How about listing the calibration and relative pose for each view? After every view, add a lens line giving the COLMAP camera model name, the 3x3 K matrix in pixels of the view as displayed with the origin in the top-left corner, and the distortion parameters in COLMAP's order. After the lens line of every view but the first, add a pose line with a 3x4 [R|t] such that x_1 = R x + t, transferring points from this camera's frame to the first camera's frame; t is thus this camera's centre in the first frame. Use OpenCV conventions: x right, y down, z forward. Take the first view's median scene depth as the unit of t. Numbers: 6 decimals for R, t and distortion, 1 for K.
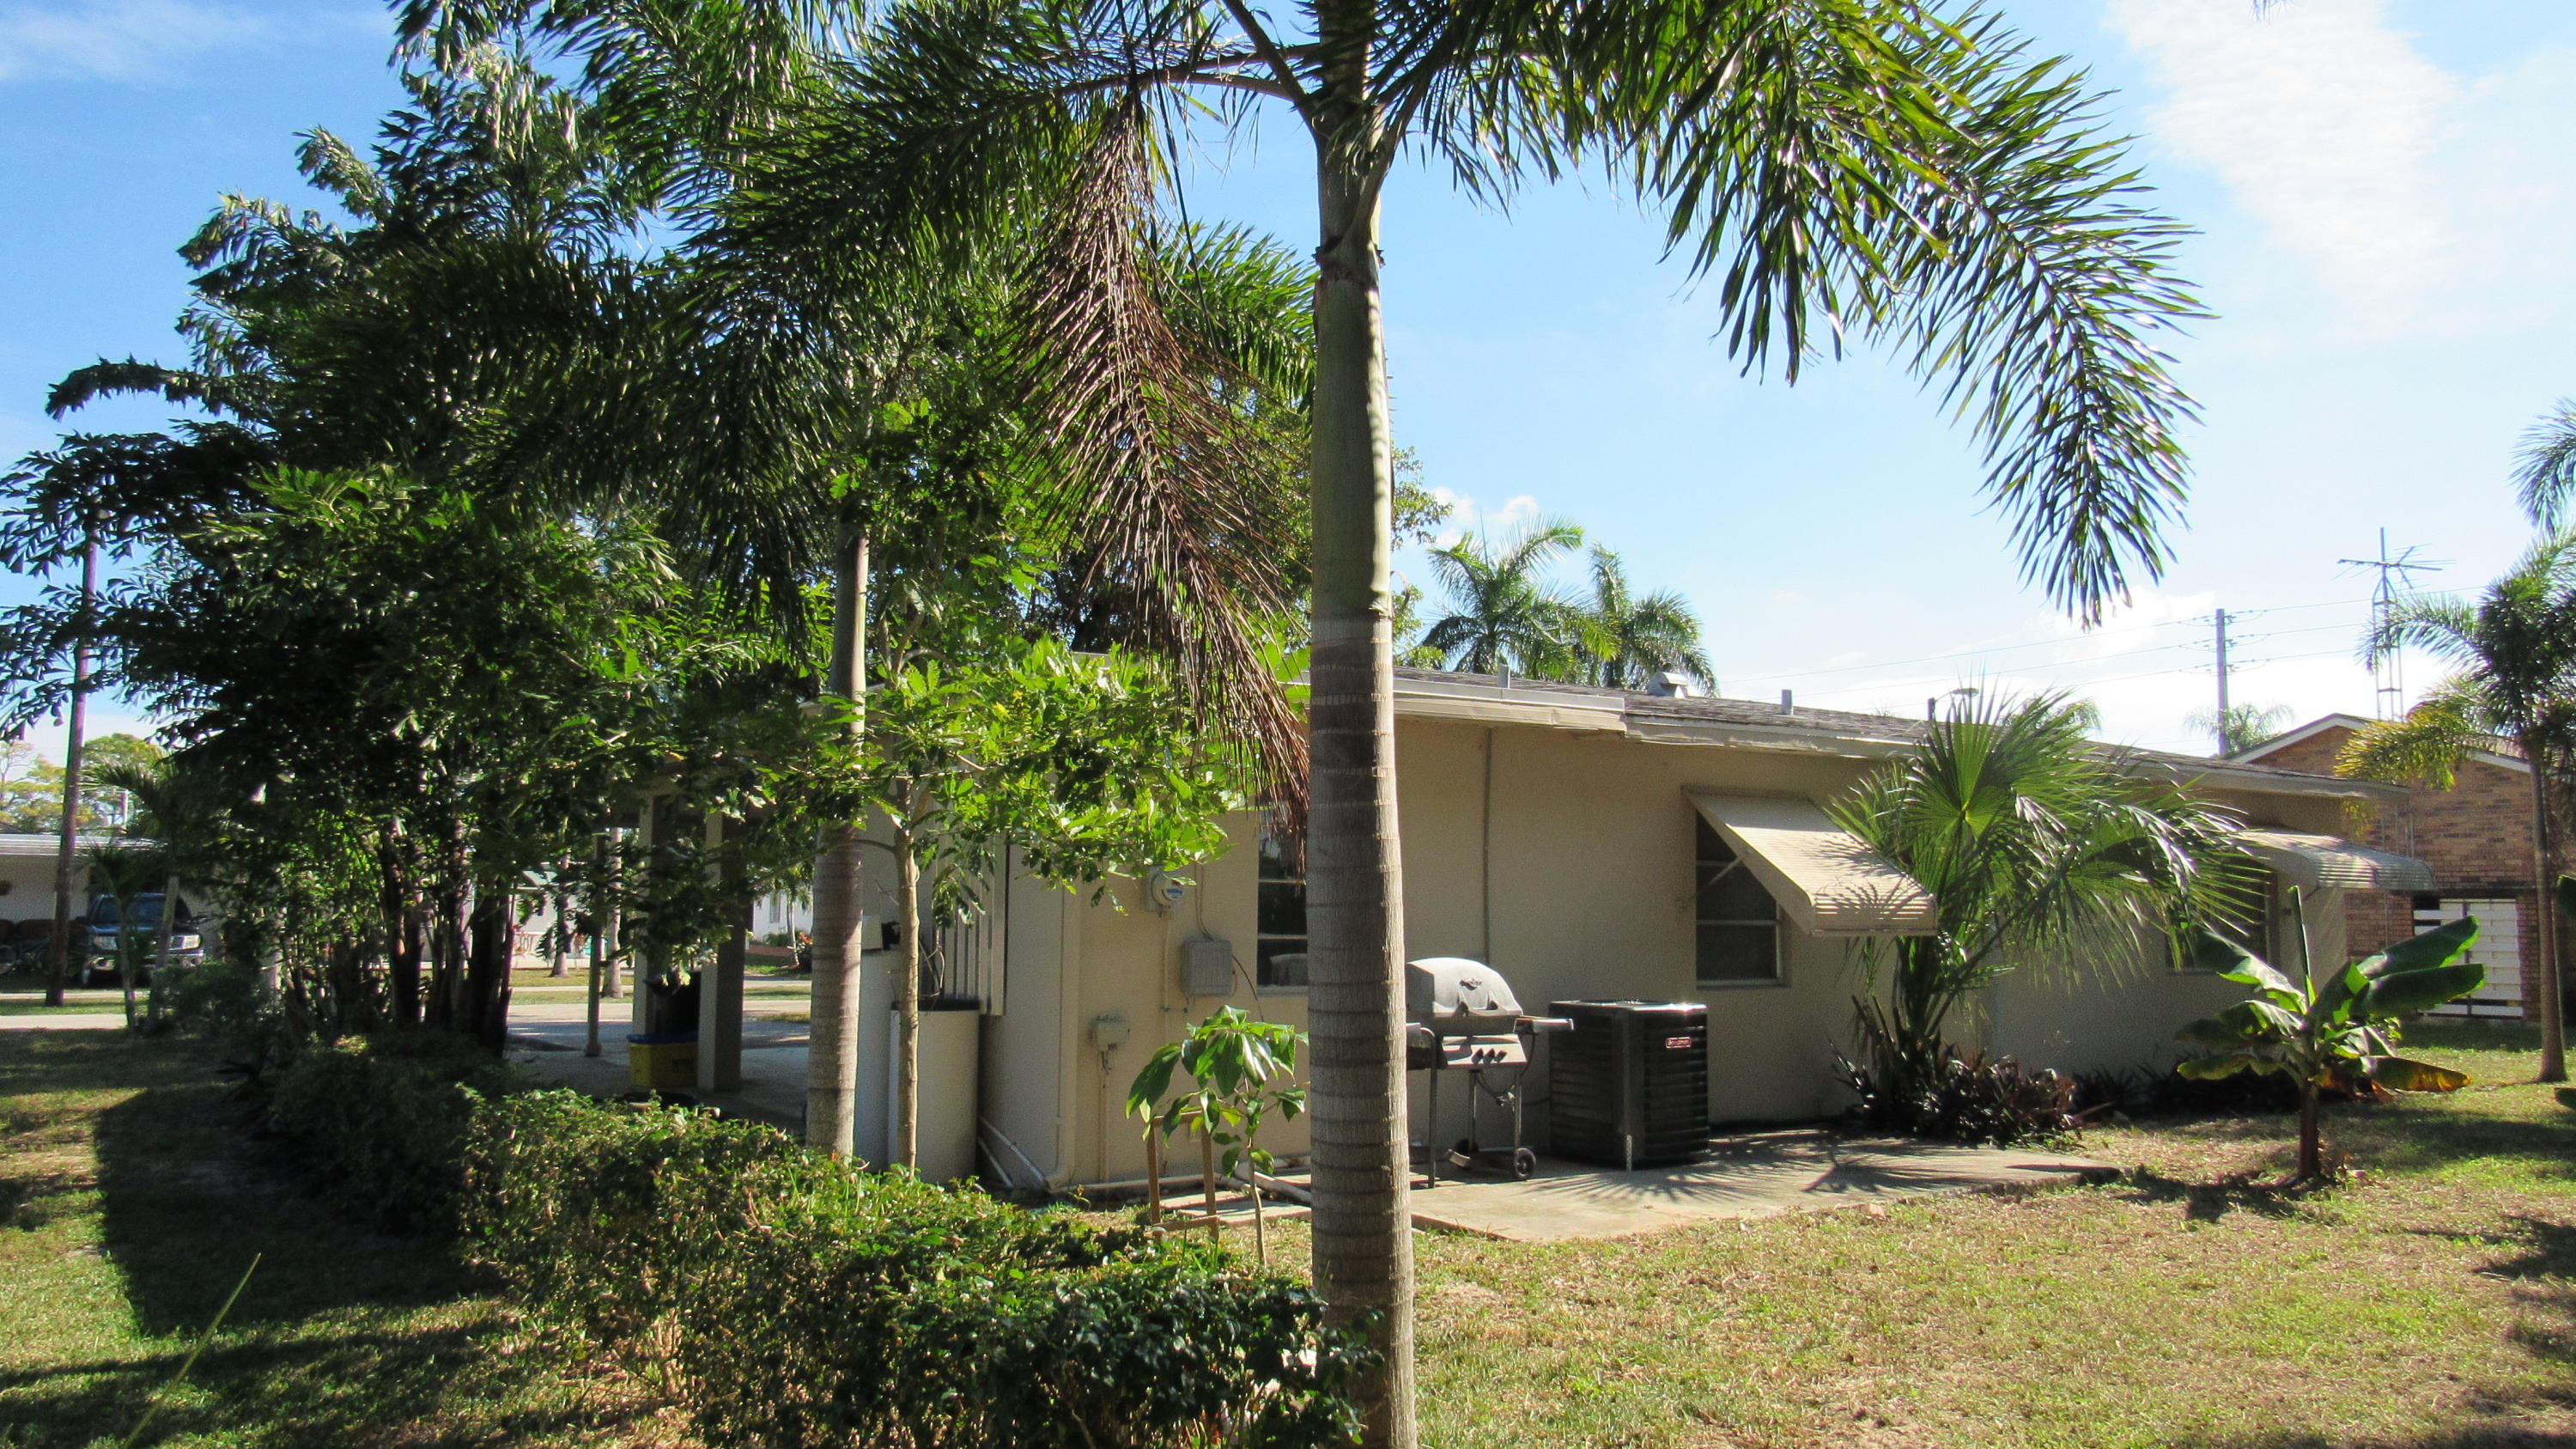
lens RADIAL K [[1839.9, 0, 1292.2], [0, 1839.9, 731.8], [0, 0, 1]] dist [-0.018470, 0.005612]
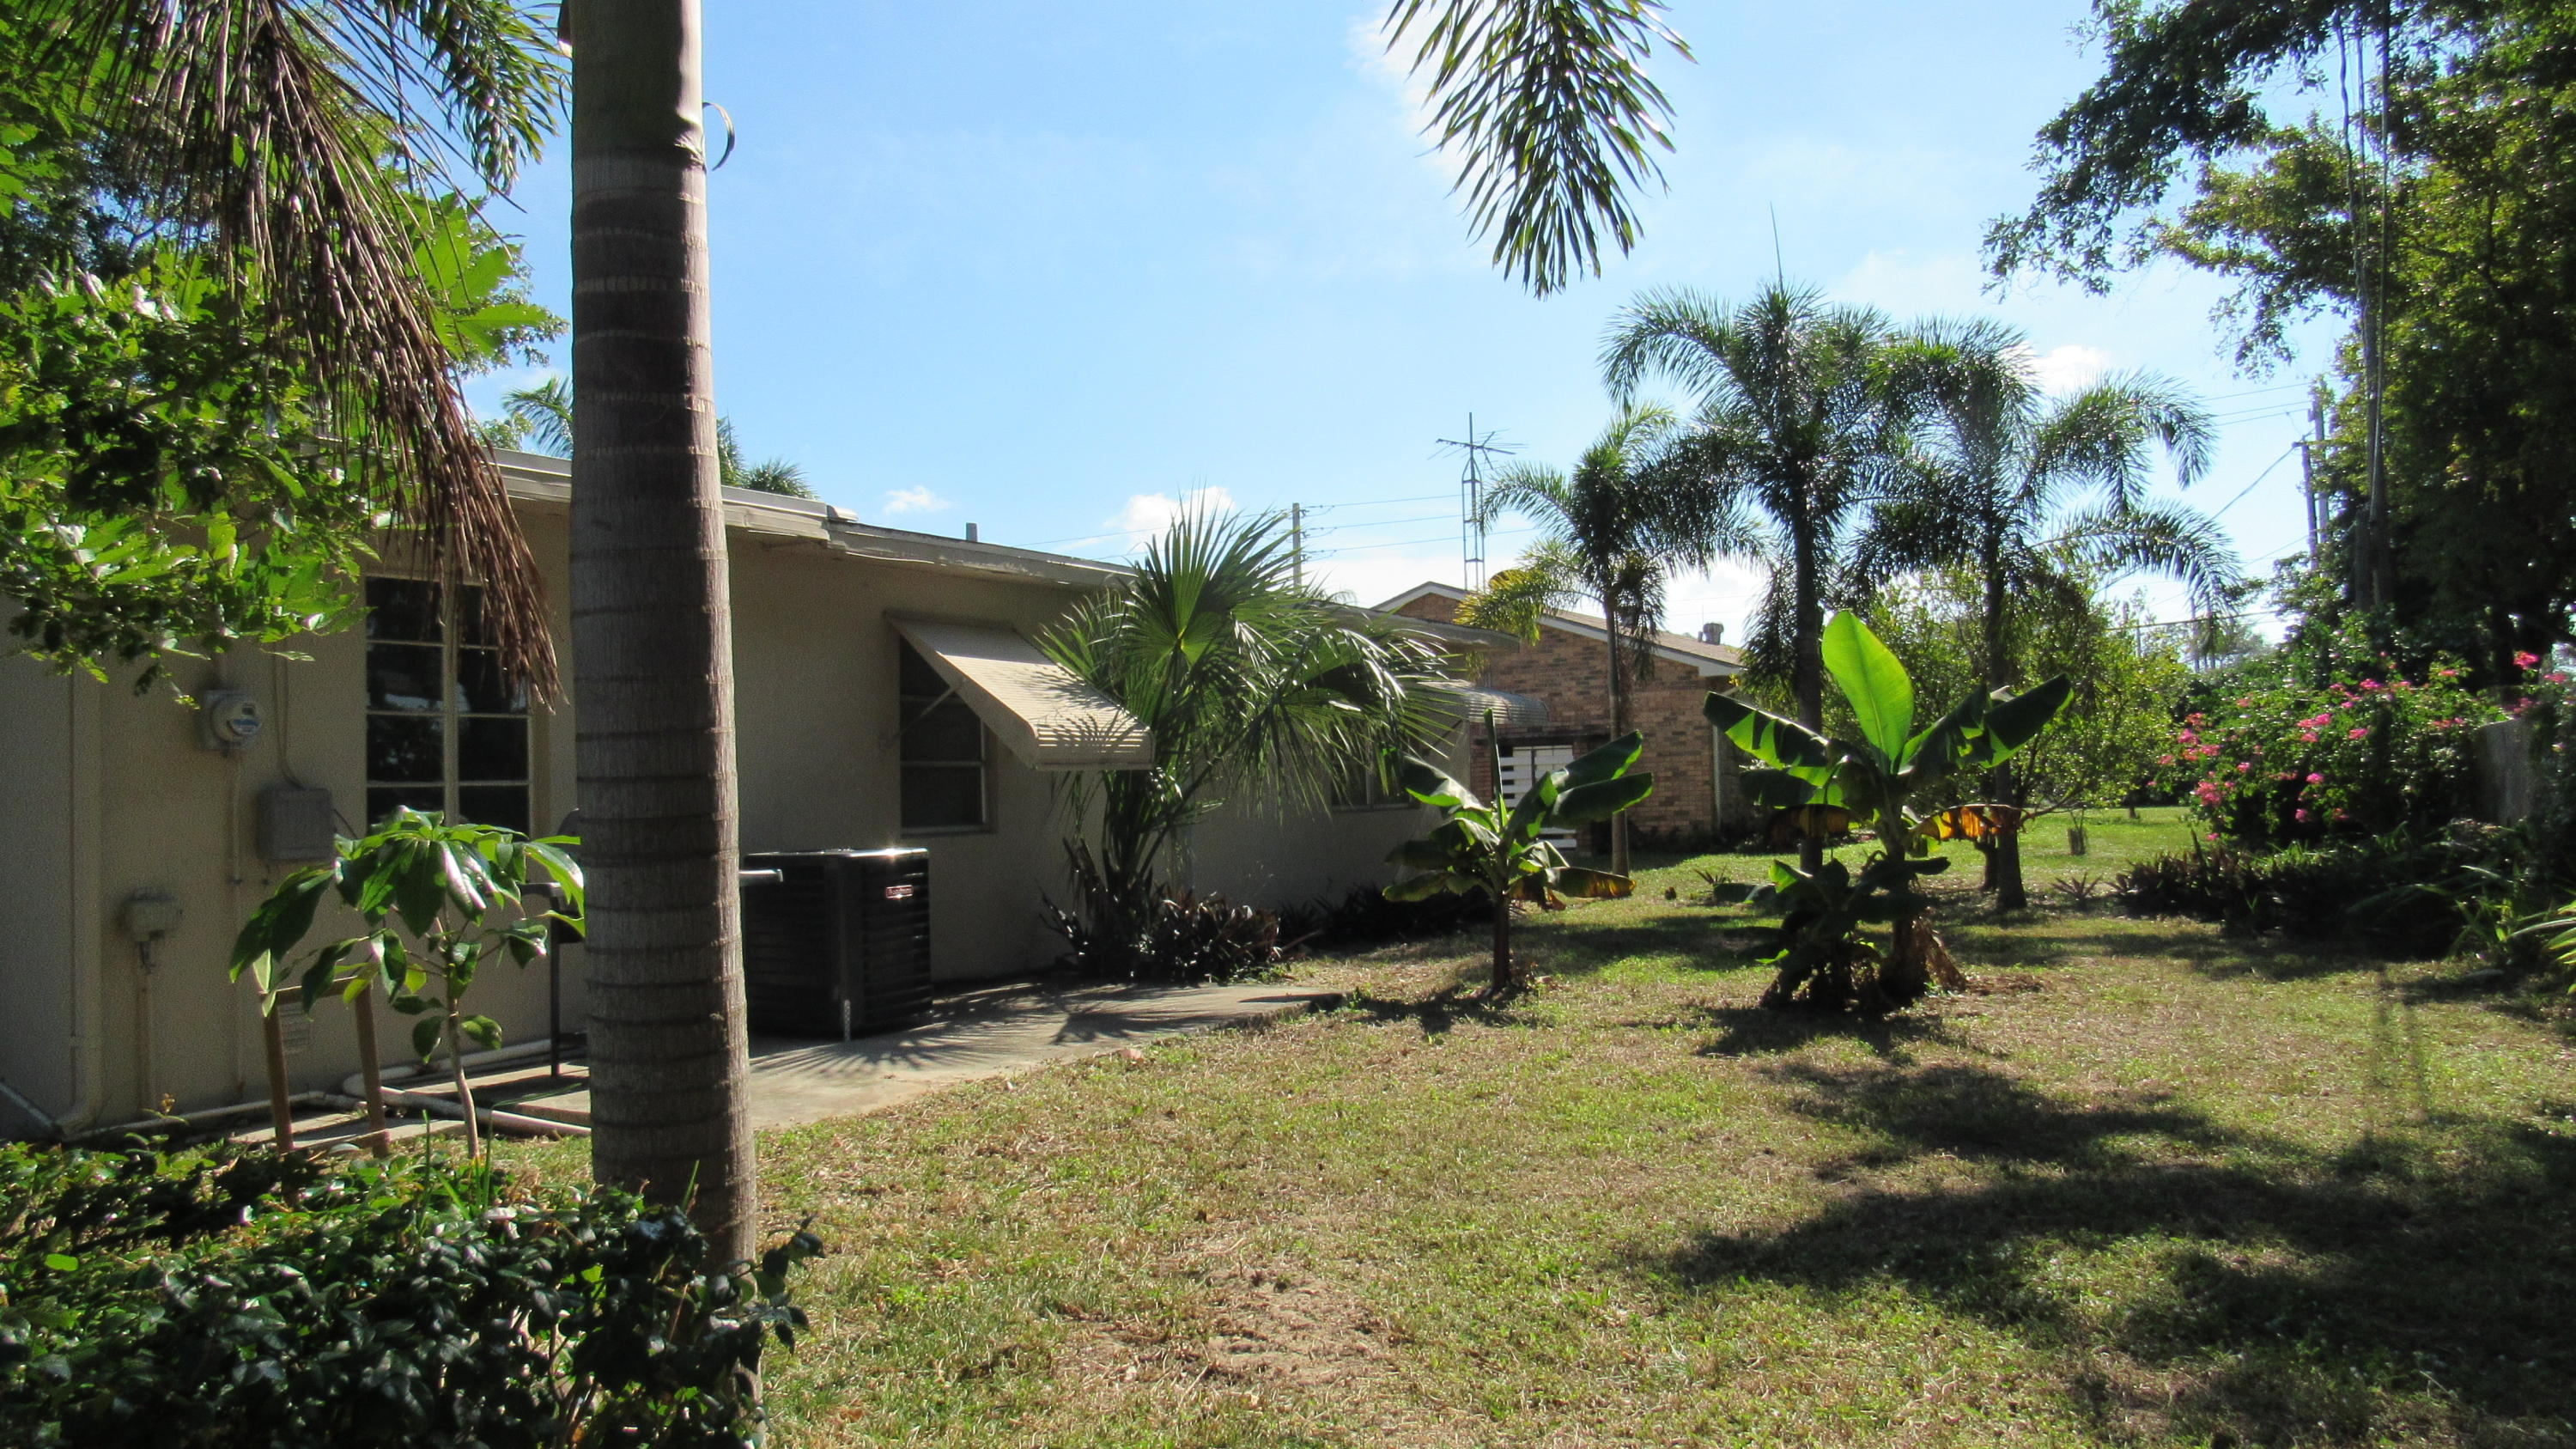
lens RADIAL K [[1839.9, 0, 1292.2], [0, 1839.9, 731.8], [0, 0, 1]] dist [-0.018470, 0.005612]
pose [[0.886809, -0.017681, 0.461798, -0.027529], [-0.009877, 0.998314, 0.057191, 0.041218], [-0.462031, -0.055278, 0.885140, 0.142885]]
